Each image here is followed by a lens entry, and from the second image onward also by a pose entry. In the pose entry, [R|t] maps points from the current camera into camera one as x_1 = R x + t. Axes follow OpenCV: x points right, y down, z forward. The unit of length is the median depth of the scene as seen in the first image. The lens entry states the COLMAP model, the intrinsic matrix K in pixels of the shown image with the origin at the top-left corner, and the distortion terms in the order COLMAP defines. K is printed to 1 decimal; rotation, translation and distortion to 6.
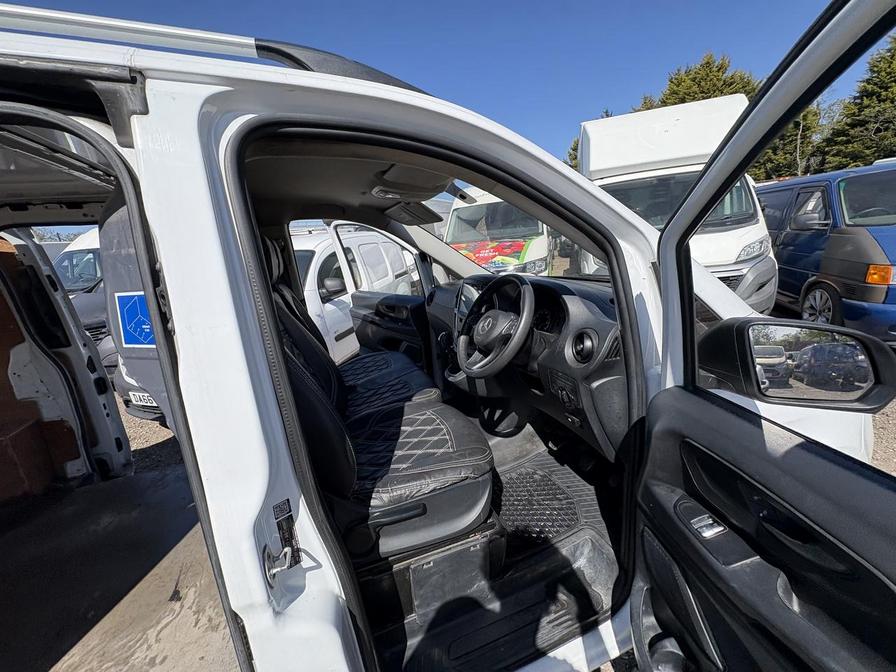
lens RADIAL K [[358.2, 0, 446.5], [0, 358.2, 332.1], [0, 0, 1]] dist [0.002712, -0.000340]
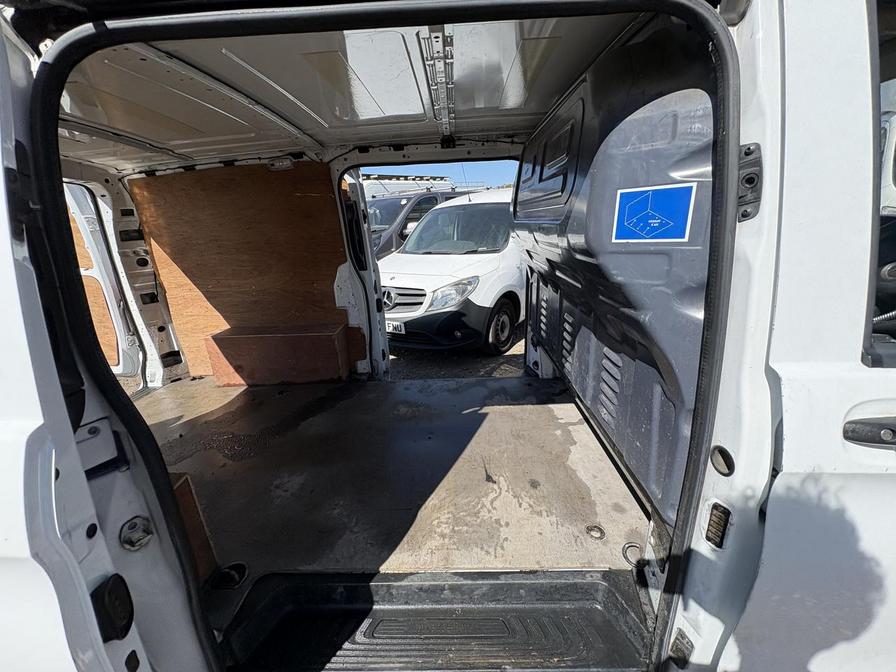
lens RADIAL K [[358.2, 0, 445.2], [0, 358.2, 331.2], [0, 0, 1]] dist [0.002712, -0.000340]
pose [[0.931187, 0.132913, -0.339449, -0.389264], [-0.101771, 0.988924, 0.108037, 0.098195], [0.350049, -0.066057, 0.934400, -0.087404]]
